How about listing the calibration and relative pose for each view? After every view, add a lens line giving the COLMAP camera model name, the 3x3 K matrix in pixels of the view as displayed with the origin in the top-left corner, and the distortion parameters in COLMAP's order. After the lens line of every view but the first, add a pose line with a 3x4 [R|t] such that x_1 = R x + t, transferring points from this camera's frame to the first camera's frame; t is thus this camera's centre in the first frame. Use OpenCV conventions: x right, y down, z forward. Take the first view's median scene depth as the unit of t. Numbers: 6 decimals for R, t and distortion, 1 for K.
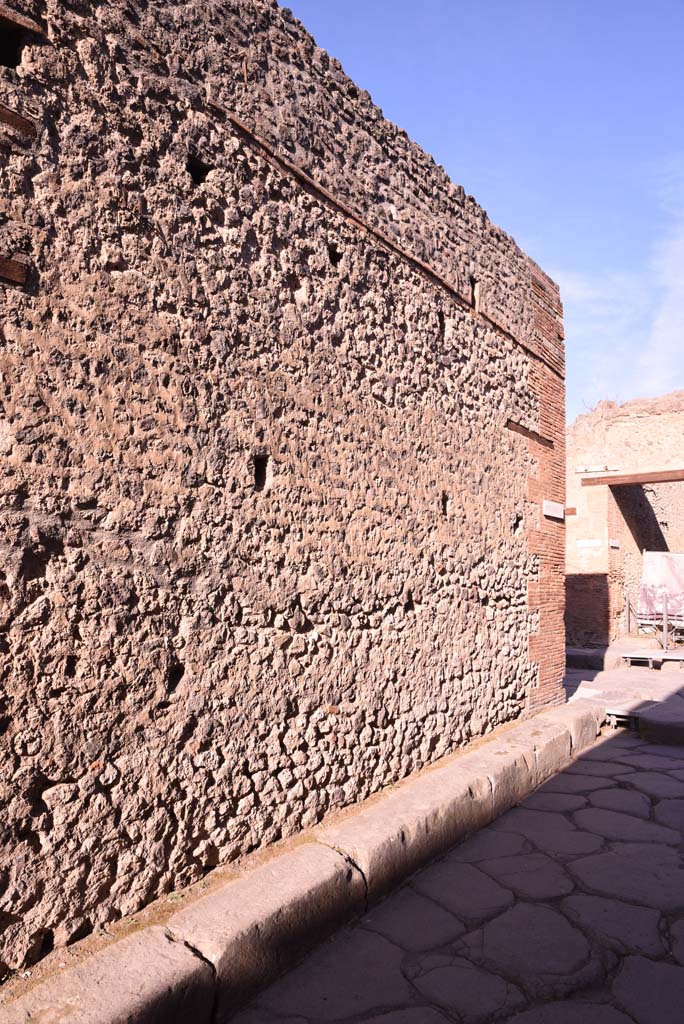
lens RADIAL K [[700.4, 0, 336.0], [0, 700.4, 508.7], [0, 0, 1]] dist [-0.132517, 0.093608]
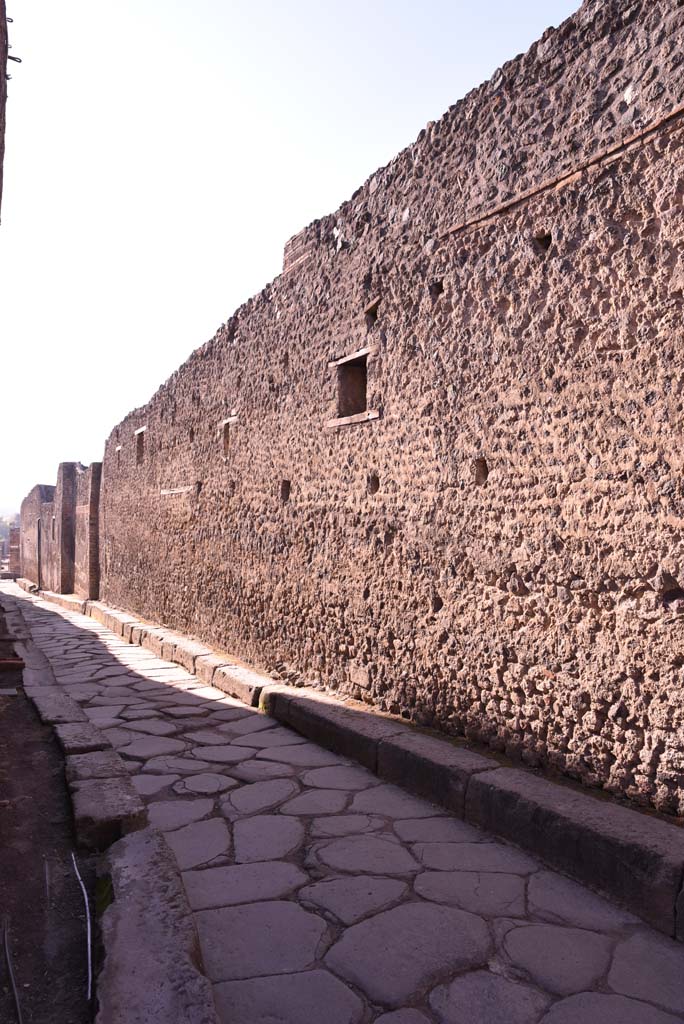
lens RADIAL K [[700.4, 0, 336.0], [0, 700.4, 508.7], [0, 0, 1]] dist [-0.132517, 0.093608]
pose [[-0.434597, -0.025362, -0.900268, 1.132973], [0.080247, 0.994537, -0.066756, 0.081674], [0.897043, -0.101256, -0.430187, 1.217780]]
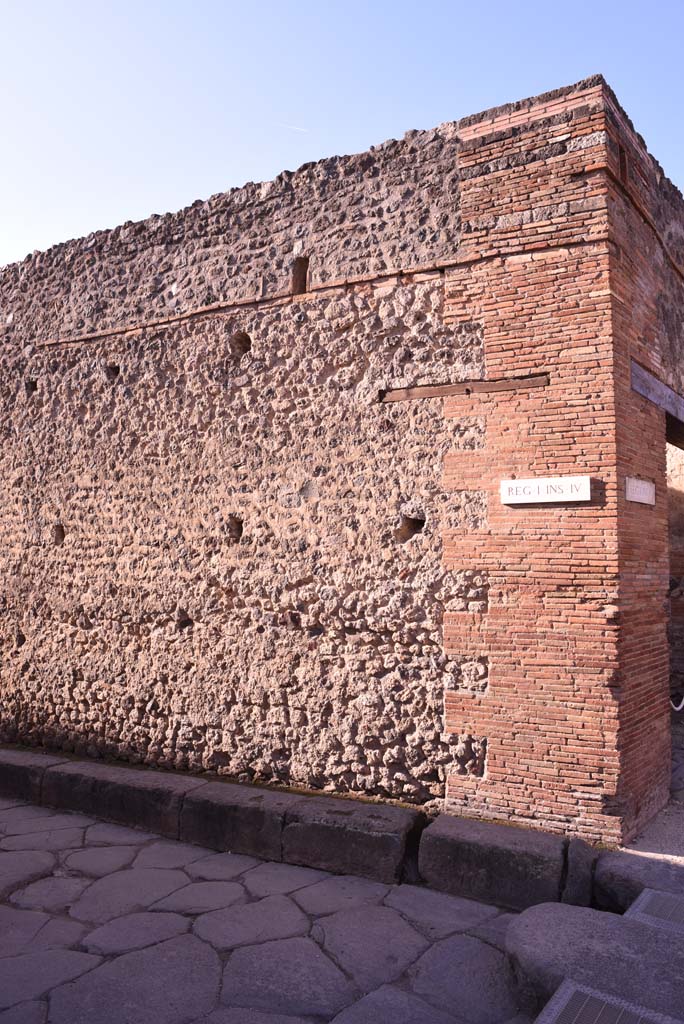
lens RADIAL K [[700.4, 0, 336.0], [0, 700.4, 508.7], [0, 0, 1]] dist [-0.132517, 0.093608]
pose [[0.118711, -0.097919, -0.988089, 1.559202], [0.093580, 0.991799, -0.087044, 0.092179], [0.988509, -0.082133, 0.126900, 1.359286]]
